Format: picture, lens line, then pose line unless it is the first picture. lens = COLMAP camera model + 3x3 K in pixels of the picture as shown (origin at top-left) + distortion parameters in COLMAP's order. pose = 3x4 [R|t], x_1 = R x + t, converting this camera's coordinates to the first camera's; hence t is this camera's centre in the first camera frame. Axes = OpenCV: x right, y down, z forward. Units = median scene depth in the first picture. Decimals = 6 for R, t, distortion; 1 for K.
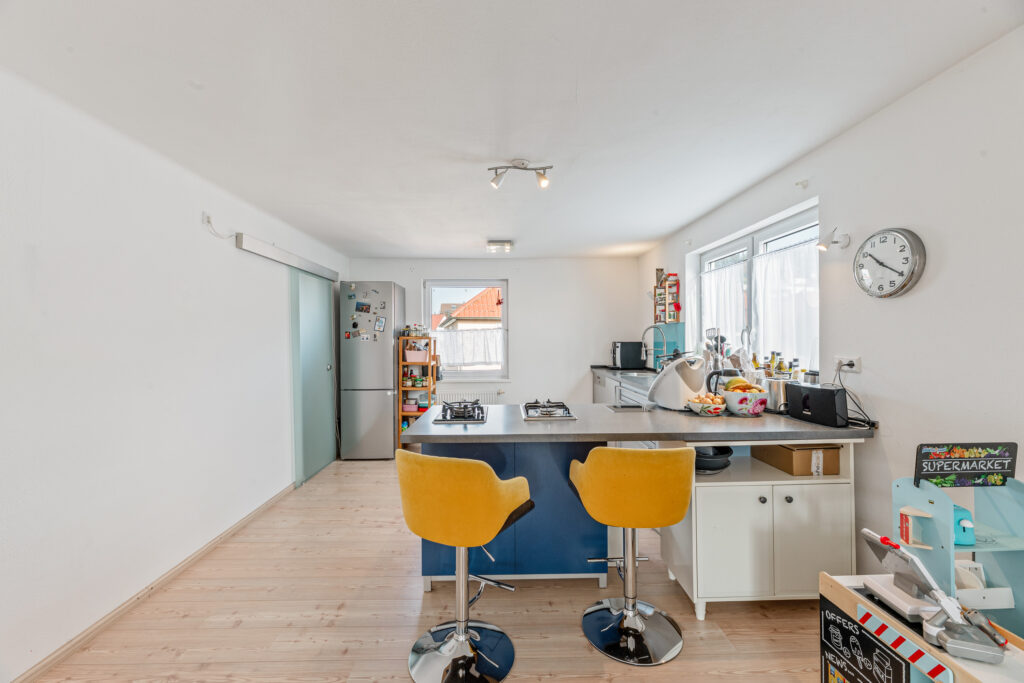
lens RADIAL K [[413.9, 0, 505.1], [0, 413.9, 331.5], [0, 0, 1]] dist [0.002396, 0.000058]
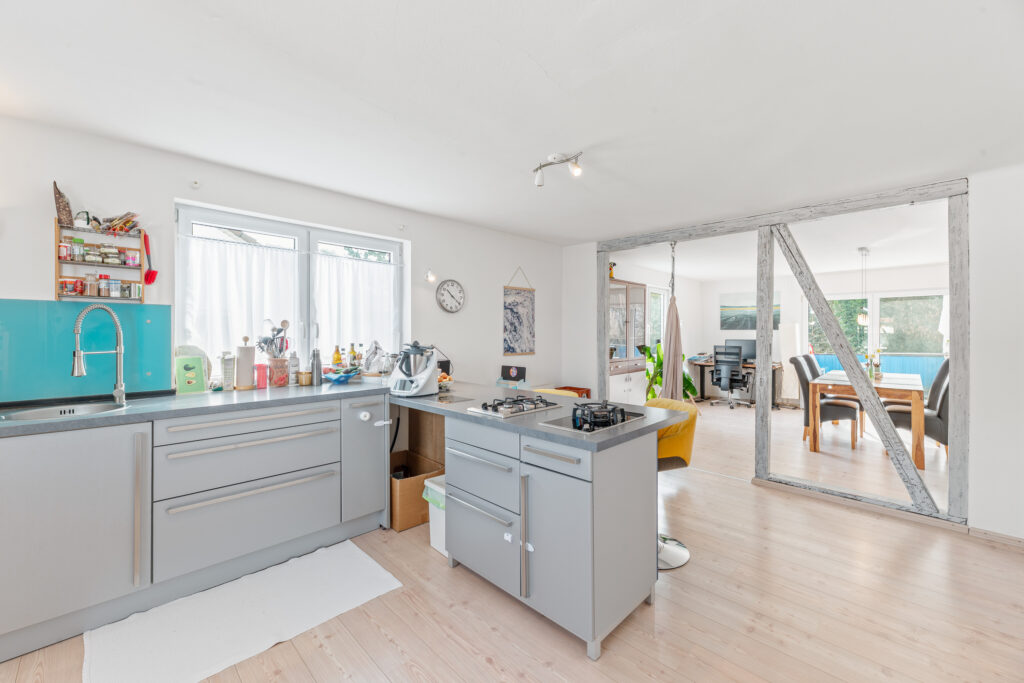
lens RADIAL K [[409.5, 0, 500.8], [0, 409.5, 334.8], [0, 0, 1]] dist [0.000612, -0.000034]
pose [[-0.682237, 0.001400, 0.731129, -0.718297], [-0.011013, 0.999865, -0.012191, 0.047946], [-0.731048, -0.016369, -0.682130, 2.133363]]
